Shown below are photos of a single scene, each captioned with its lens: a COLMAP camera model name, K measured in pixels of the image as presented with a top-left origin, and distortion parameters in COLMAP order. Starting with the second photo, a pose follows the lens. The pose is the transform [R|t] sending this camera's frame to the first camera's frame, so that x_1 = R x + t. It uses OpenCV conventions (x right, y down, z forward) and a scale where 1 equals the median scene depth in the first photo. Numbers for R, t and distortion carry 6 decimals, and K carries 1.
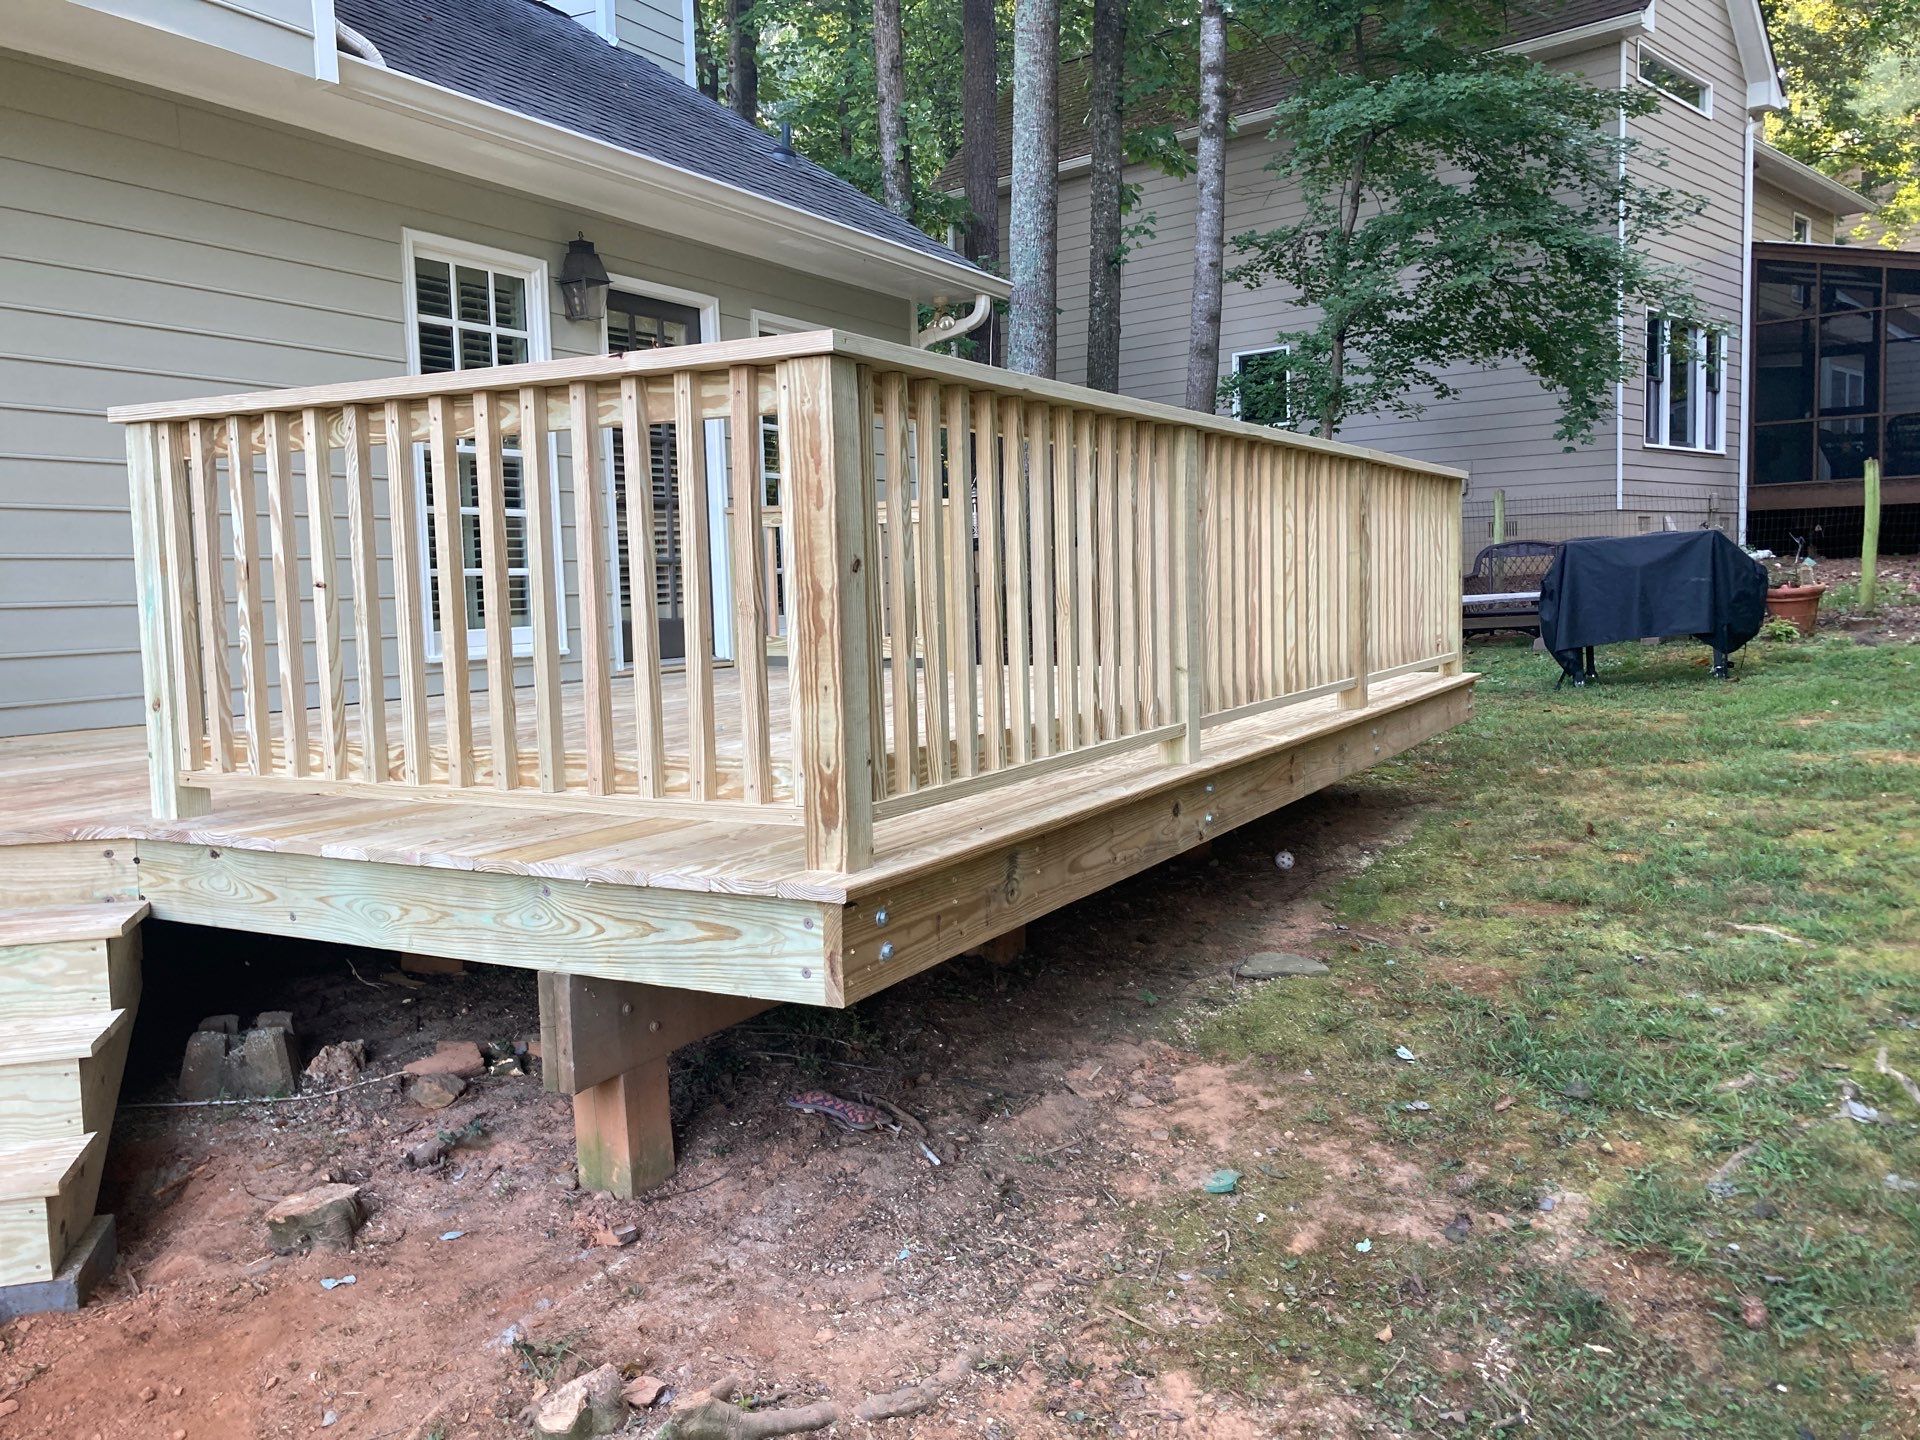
lens RADIAL K [[1571.8, 0, 962.0], [0, 1571.8, 702.5], [0, 0, 1]] dist [0.030288, -0.034167]
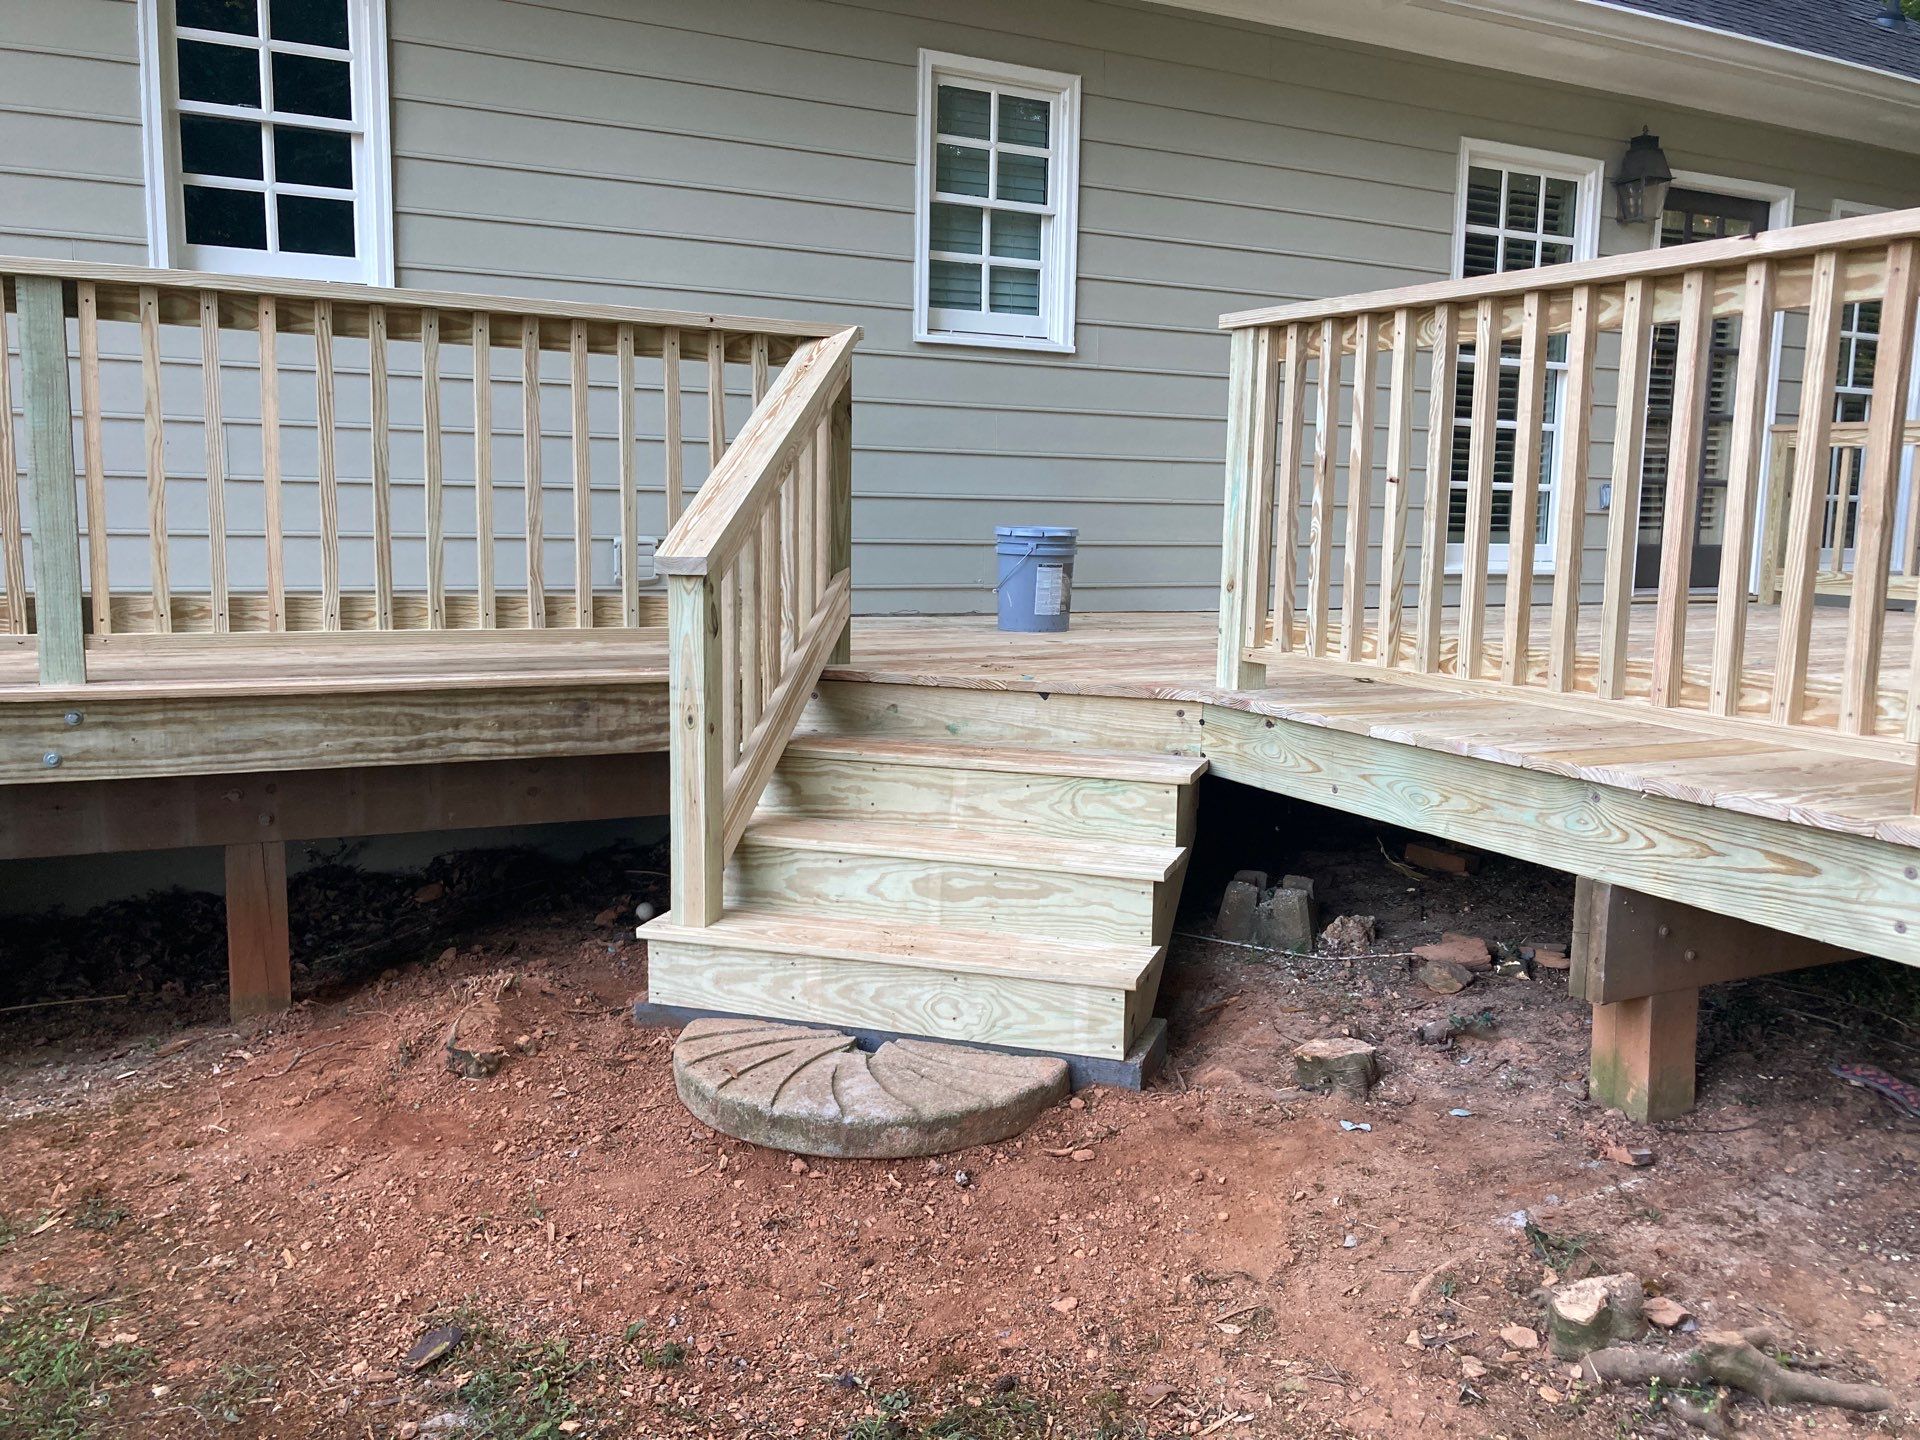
lens RADIAL K [[1571.8, 0, 972.9], [0, 1571.8, 724.2], [0, 0, 1]] dist [0.030288, -0.034167]
pose [[0.831407, 0.118257, -0.542935, -0.023993], [-0.085828, 0.992696, 0.084788, 0.010137], [0.548996, -0.023894, 0.835483, -0.014762]]
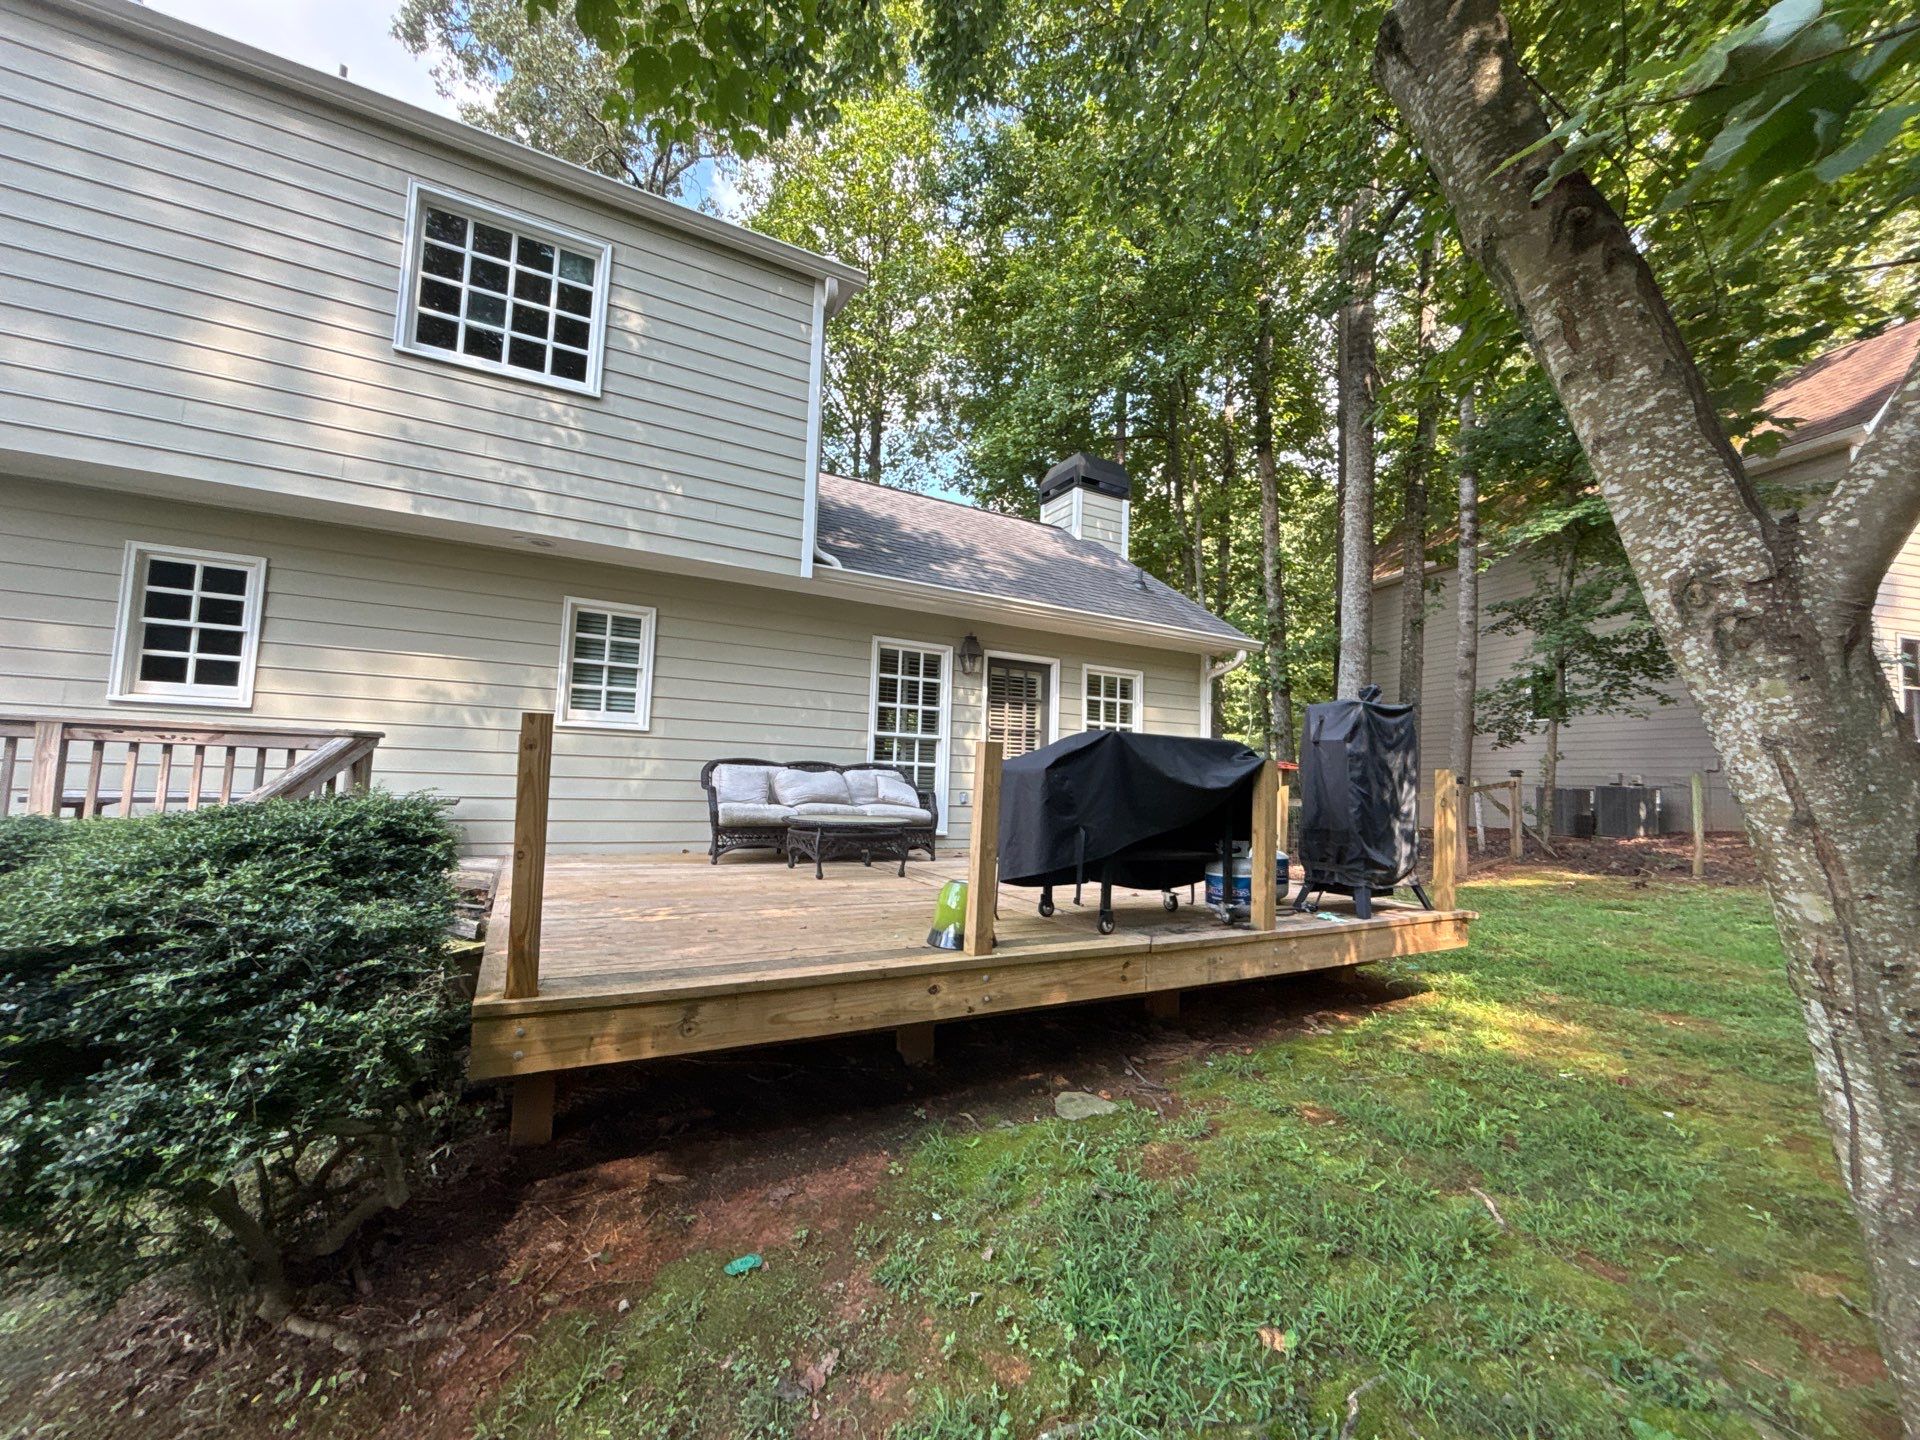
lens RADIAL K [[776.7, 0, 961.7], [0, 776.7, 718.8], [0, 0, 1]] dist [0.004432, -0.001154]
pose [[0.849189, 0.014987, -0.527876, 0.319880], [-0.098557, 0.986532, -0.130539, -0.057093], [0.518810, 0.162878, 0.839230, 0.176956]]
